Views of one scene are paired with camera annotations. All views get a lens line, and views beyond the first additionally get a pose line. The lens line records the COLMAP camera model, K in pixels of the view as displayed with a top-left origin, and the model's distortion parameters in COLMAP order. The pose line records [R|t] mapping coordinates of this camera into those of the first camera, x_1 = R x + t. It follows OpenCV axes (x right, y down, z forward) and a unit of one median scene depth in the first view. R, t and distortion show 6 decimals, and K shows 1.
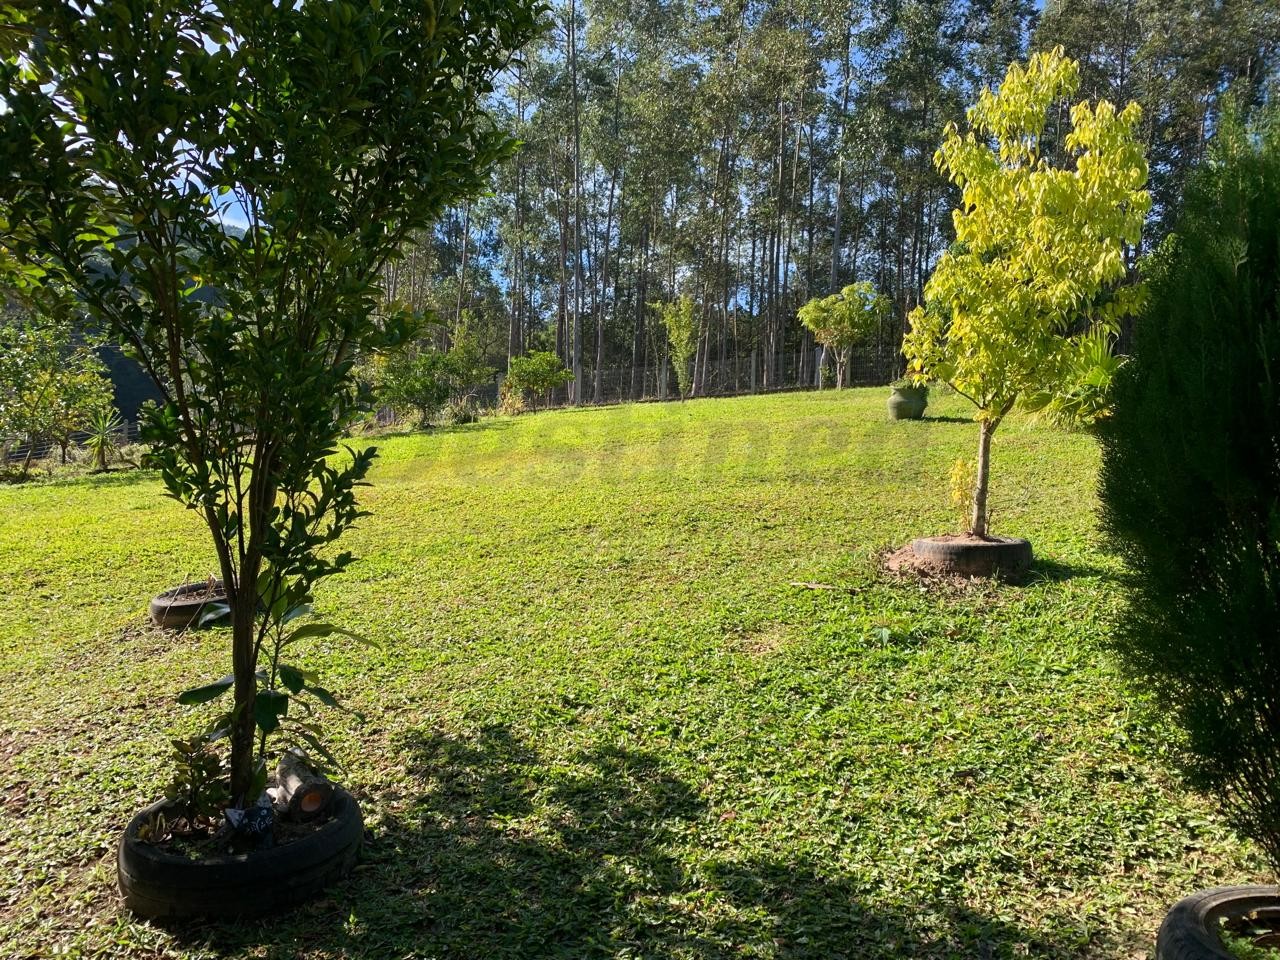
lens RADIAL K [[701.1, 0, 650.5], [0, 701.1, 479.3], [0, 0, 1]] dist [-0.133770, 0.021728]
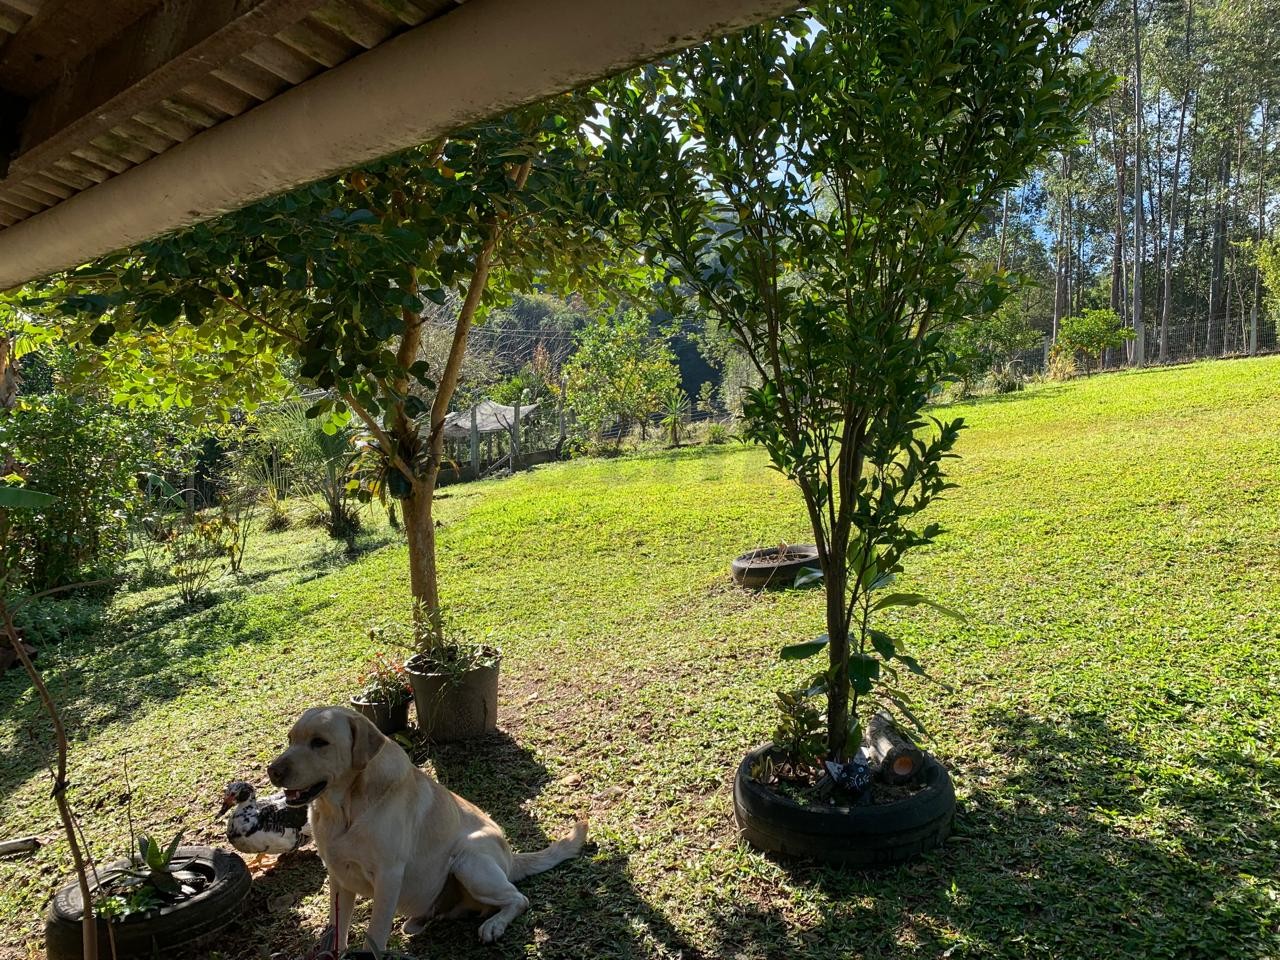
lens RADIAL K [[701.1, 0, 650.5], [0, 701.1, 479.3], [0, 0, 1]] dist [-0.133770, 0.021728]
pose [[0.822172, 0.011455, -0.569124, -0.220559], [0.010406, 0.999328, 0.035146, 0.001896], [0.569144, -0.034819, 0.821500, -0.063719]]
